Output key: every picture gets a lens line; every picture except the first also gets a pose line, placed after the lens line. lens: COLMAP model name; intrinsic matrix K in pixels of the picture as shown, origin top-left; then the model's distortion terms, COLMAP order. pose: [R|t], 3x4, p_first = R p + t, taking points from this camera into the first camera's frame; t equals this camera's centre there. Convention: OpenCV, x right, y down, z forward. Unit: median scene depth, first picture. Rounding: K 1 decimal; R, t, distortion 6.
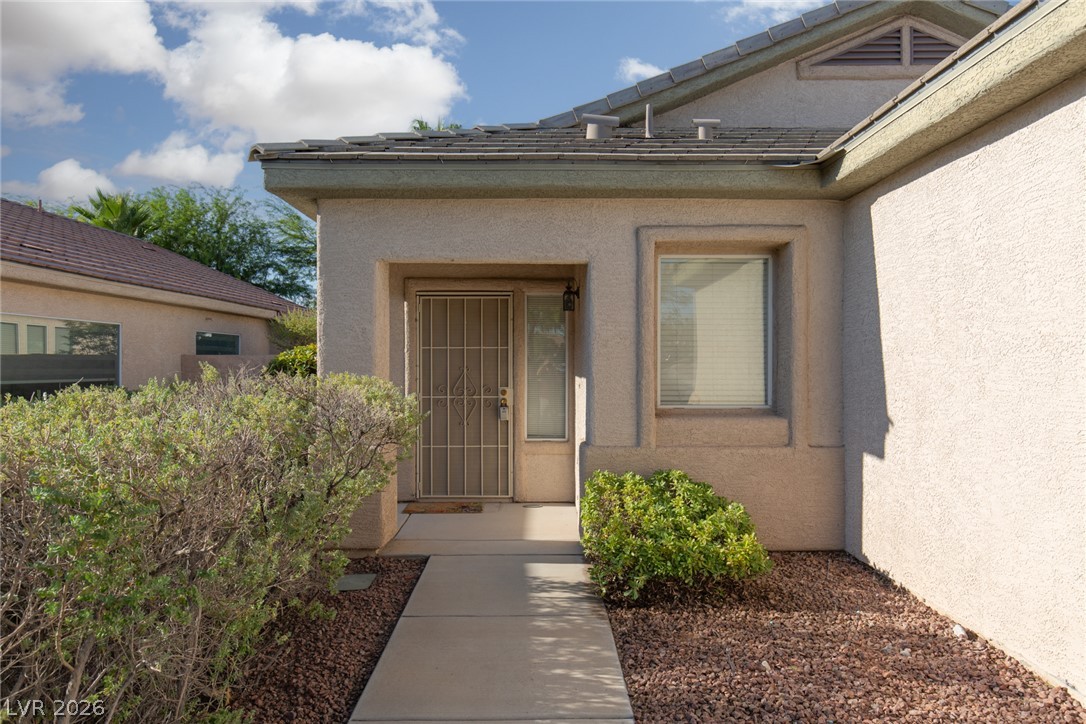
lens RADIAL K [[733.3, 0, 542.6], [0, 733.3, 369.5], [0, 0, 1]] dist [0.006501, -0.000674]
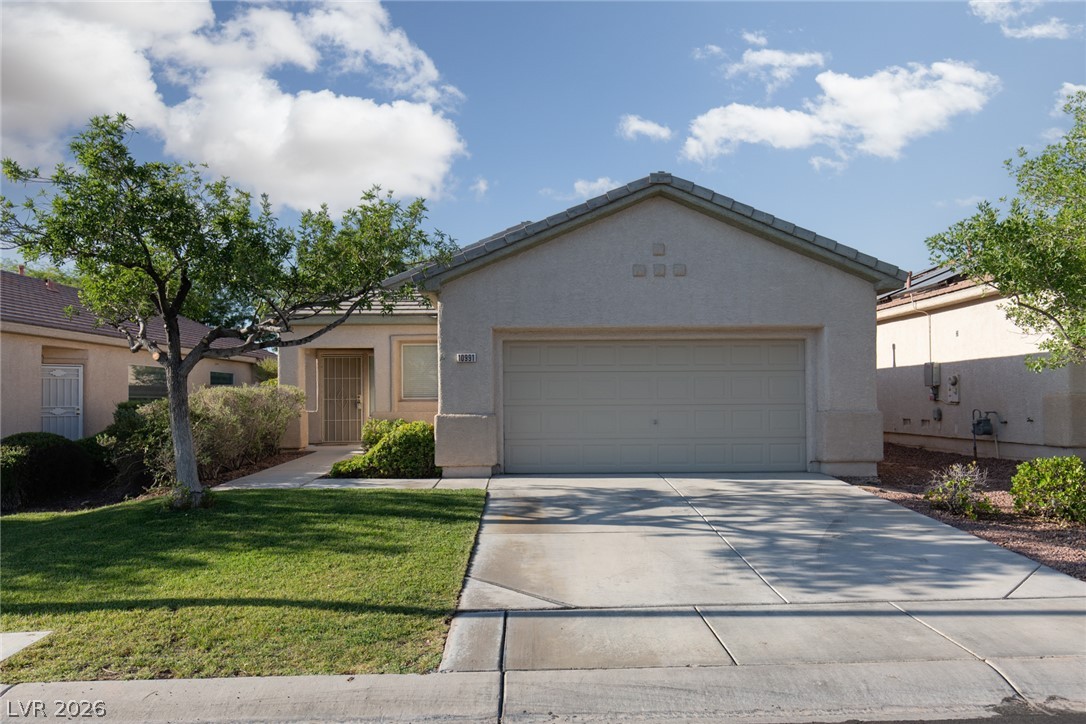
lens RADIAL K [[771.7, 0, 541.8], [0, 771.7, 368.3], [0, 0, 1]] dist [0.007239, 0.002625]
pose [[0.999743, -0.008133, 0.021160, 0.652454], [0.009144, 0.998801, -0.048099, 0.086034], [-0.020743, 0.048280, 0.998618, -2.021974]]
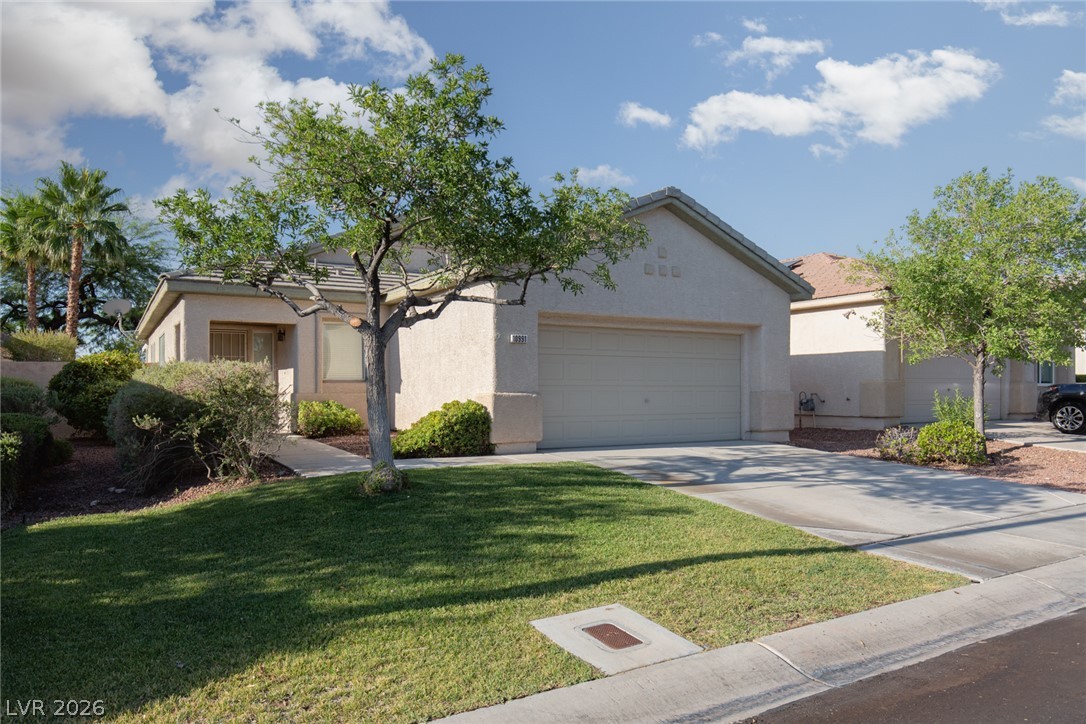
lens RADIAL K [[733.3, 0, 546.0], [0, 733.3, 370.3], [0, 0, 1]] dist [0.006501, -0.000674]
pose [[0.859014, 0.010622, 0.511841, -0.521532], [0.005699, 0.999524, -0.030307, 0.107491], [-0.511920, 0.028951, 0.858545, -1.740105]]
